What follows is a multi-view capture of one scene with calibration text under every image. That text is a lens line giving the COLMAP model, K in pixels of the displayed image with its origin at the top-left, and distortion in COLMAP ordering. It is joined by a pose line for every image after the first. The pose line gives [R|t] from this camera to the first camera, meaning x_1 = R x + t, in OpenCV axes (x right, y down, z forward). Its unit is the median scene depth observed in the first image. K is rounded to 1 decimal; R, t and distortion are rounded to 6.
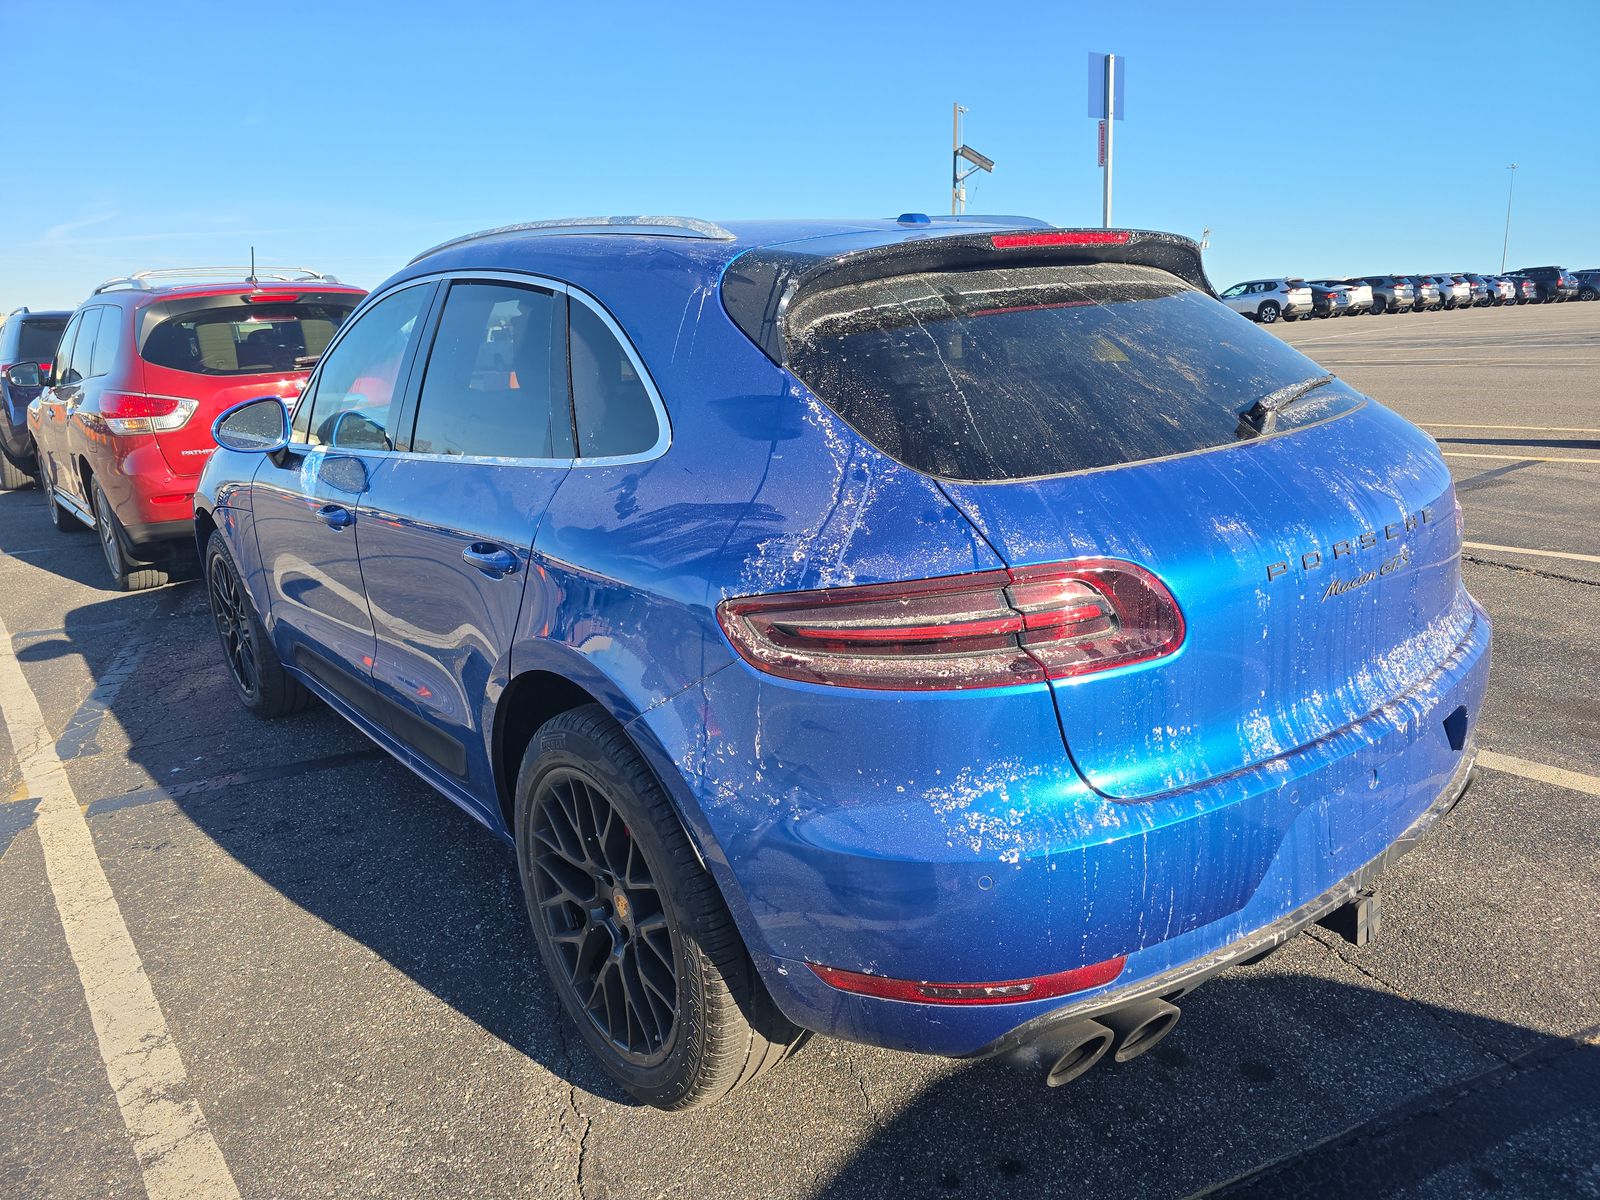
lens RADIAL K [[1076.3, 0, 814.8], [0, 1076.3, 595.9], [0, 0, 1]] dist [0.065328, -0.060472]
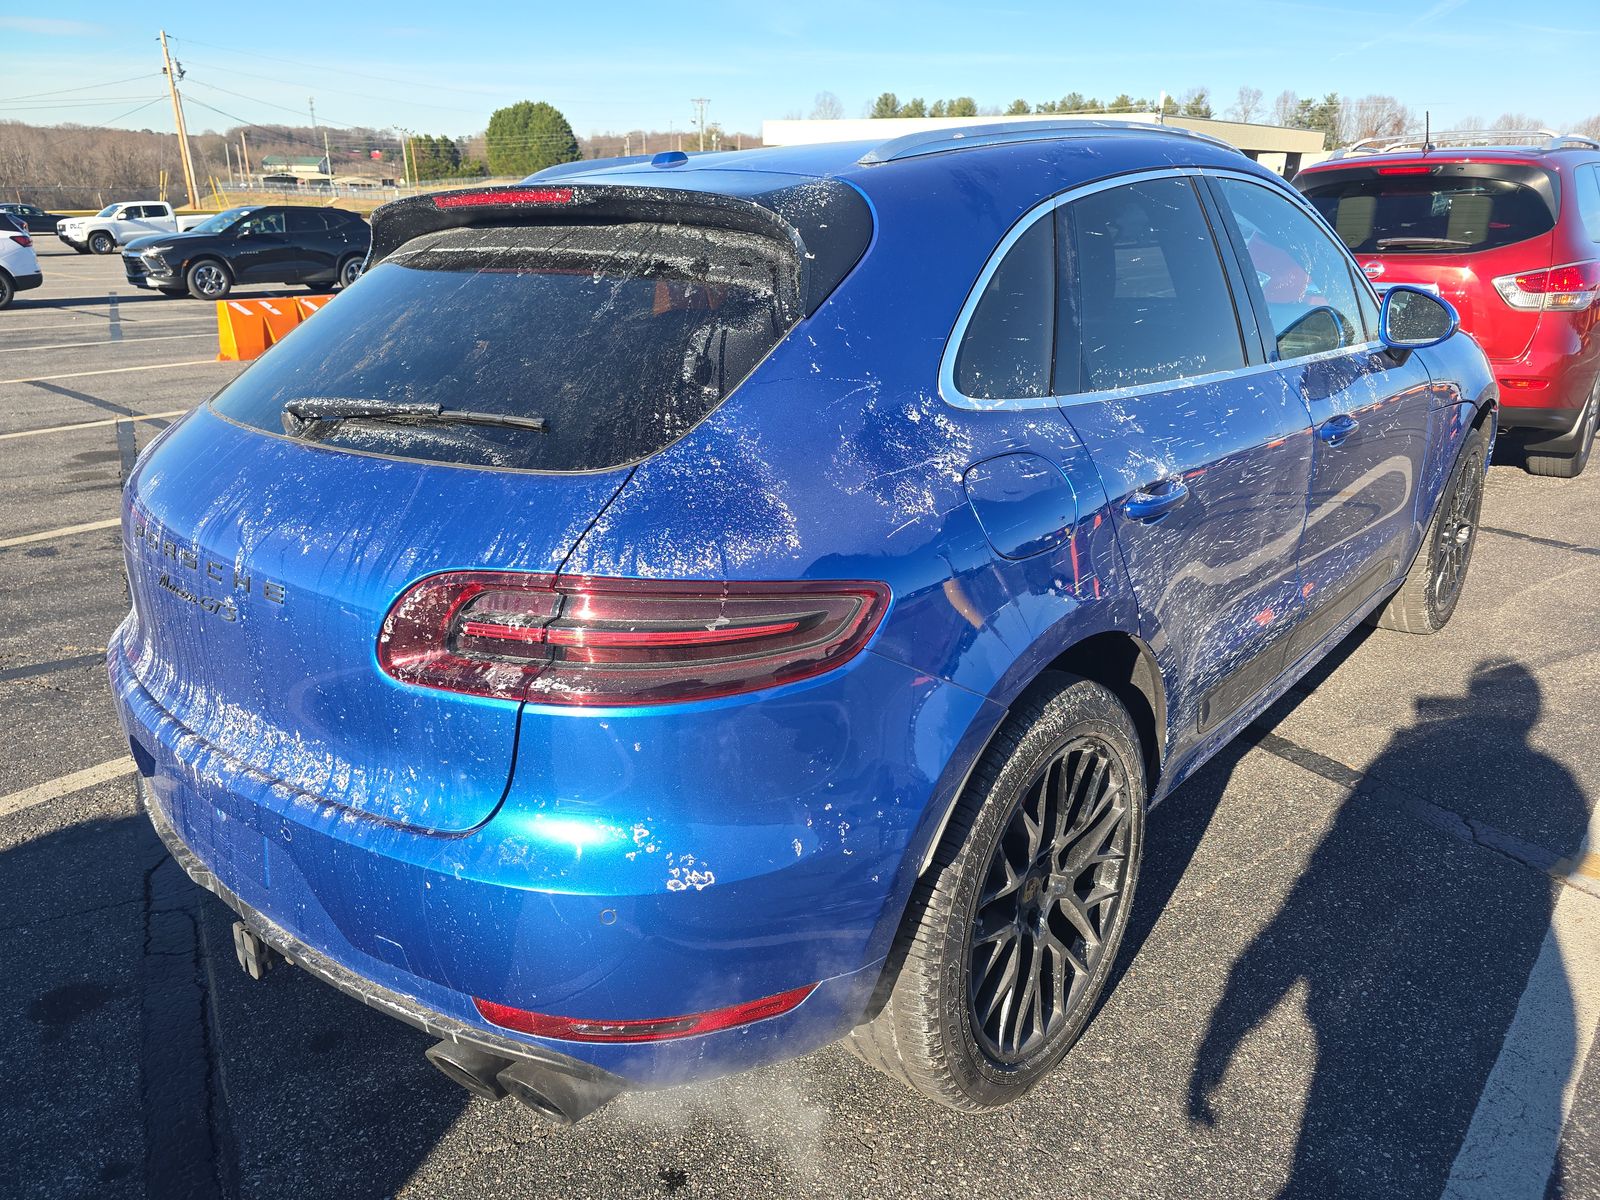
lens RADIAL K [[1076.3, 0, 814.8], [0, 1076.3, 595.9], [0, 0, 1]] dist [0.065328, -0.060472]
pose [[0.152829, 0.373909, -0.914787, 1.434688], [-0.242123, 0.911616, 0.332163, -0.457389], [0.958134, 0.170727, 0.229853, 1.281520]]
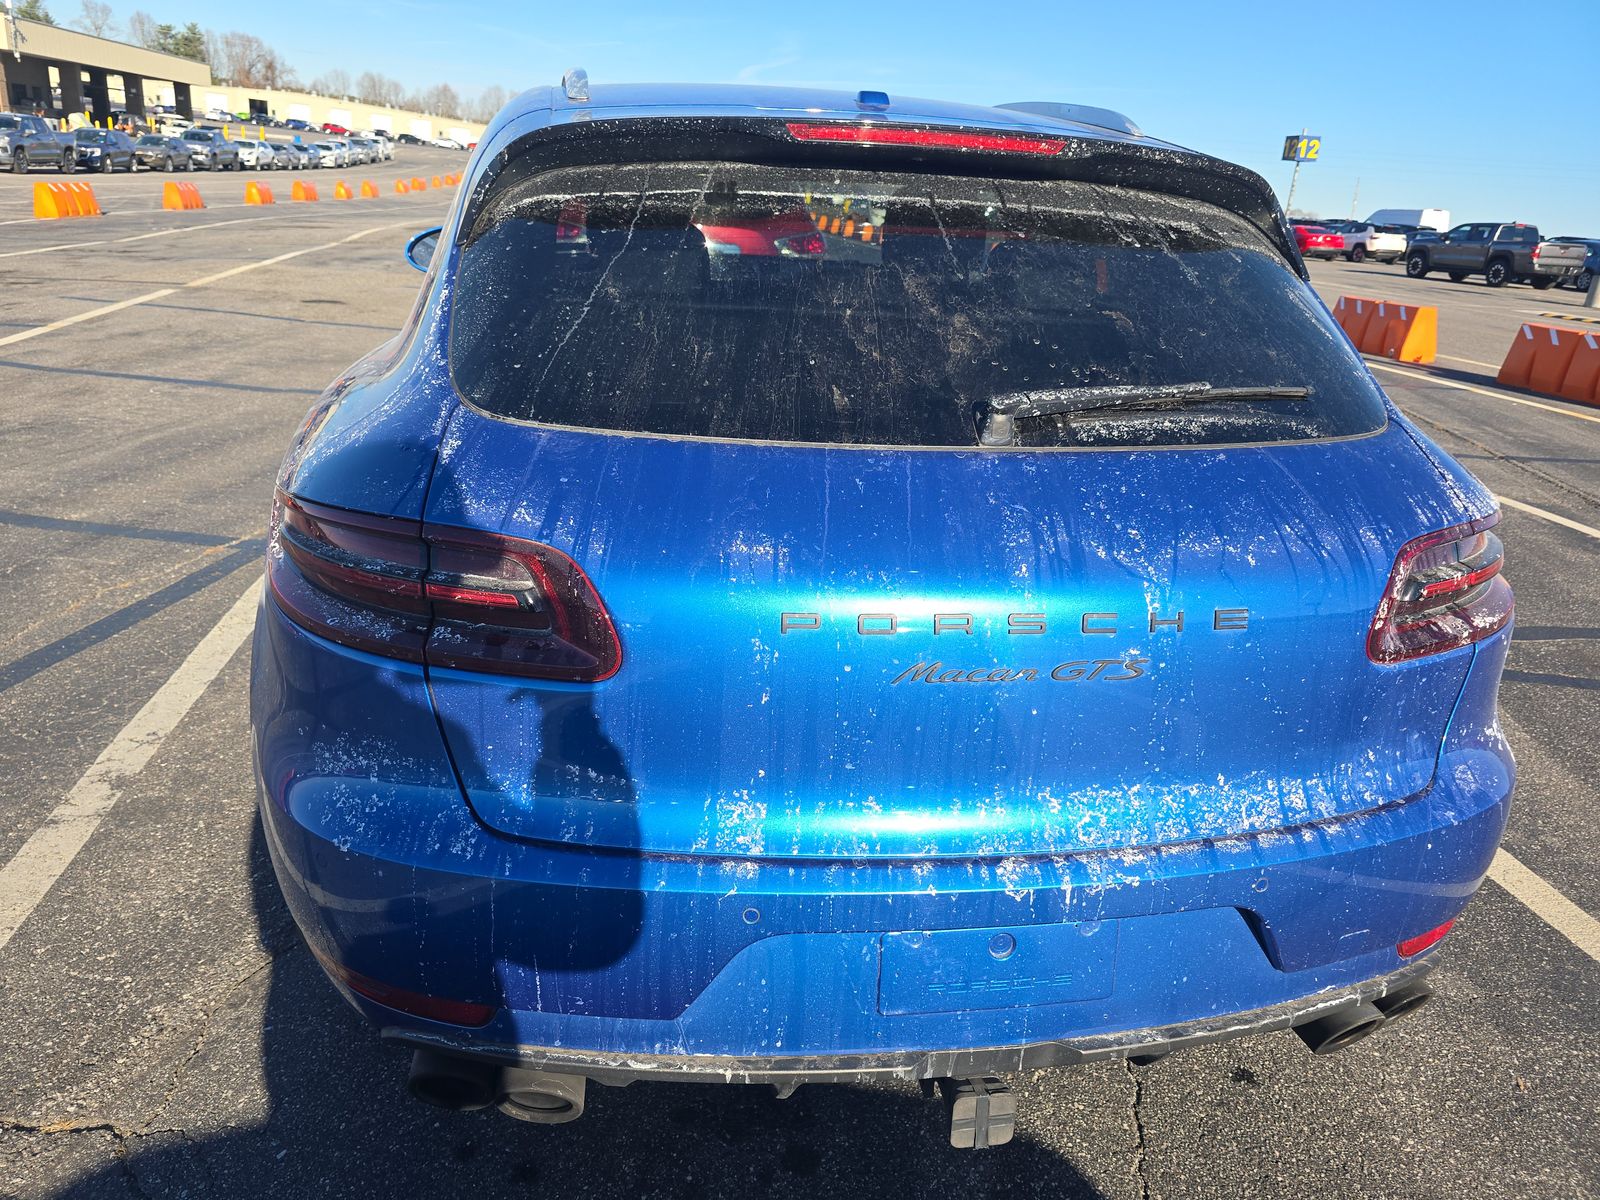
lens RADIAL K [[1076.3, 0, 814.8], [0, 1076.3, 595.9], [0, 0, 1]] dist [0.065328, -0.060472]
pose [[0.860599, 0.277706, -0.426906, 0.665907], [-0.233714, 0.960124, 0.153426, -0.139299], [0.452490, -0.032265, 0.891186, 0.322145]]
